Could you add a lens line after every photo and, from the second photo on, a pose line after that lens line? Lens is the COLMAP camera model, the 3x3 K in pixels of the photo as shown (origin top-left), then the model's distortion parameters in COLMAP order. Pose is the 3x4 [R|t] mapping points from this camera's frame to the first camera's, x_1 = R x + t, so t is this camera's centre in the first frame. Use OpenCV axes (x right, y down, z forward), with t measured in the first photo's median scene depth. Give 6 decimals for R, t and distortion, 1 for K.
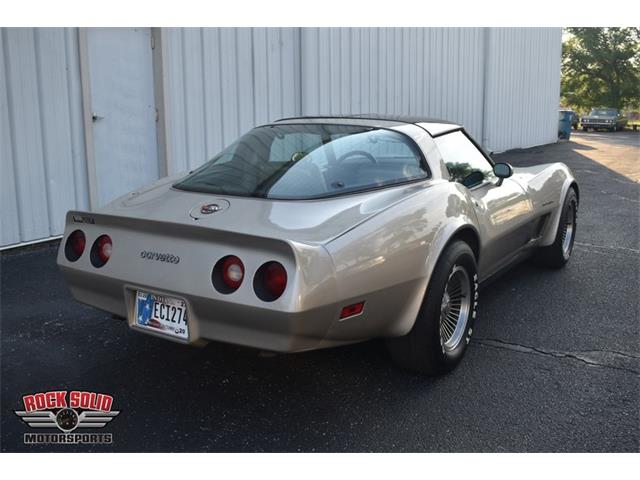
lens RADIAL K [[668.9, 0, 320.0], [0, 668.9, 240.0], [0, 0, 1]] dist [-0.089752, 0.018412]
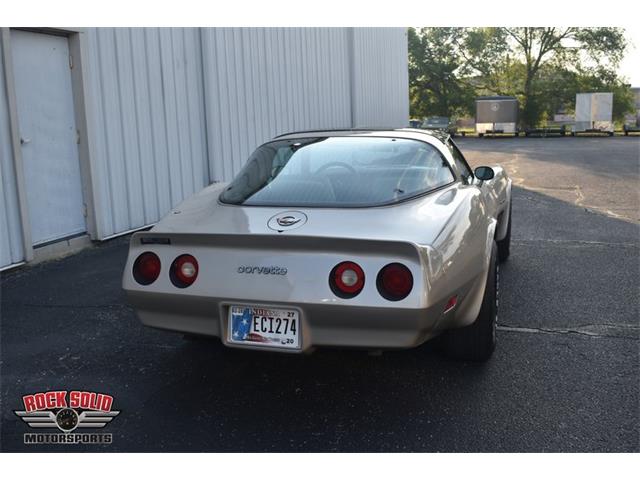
lens RADIAL K [[668.9, 0, 320.0], [0, 668.9, 240.0], [0, 0, 1]] dist [-0.089752, 0.018412]
pose [[0.966647, -0.072153, 0.245737, -0.311237], [0.078191, 0.996827, -0.014892, 0.001596], [-0.243883, 0.033609, 0.969222, -0.001197]]
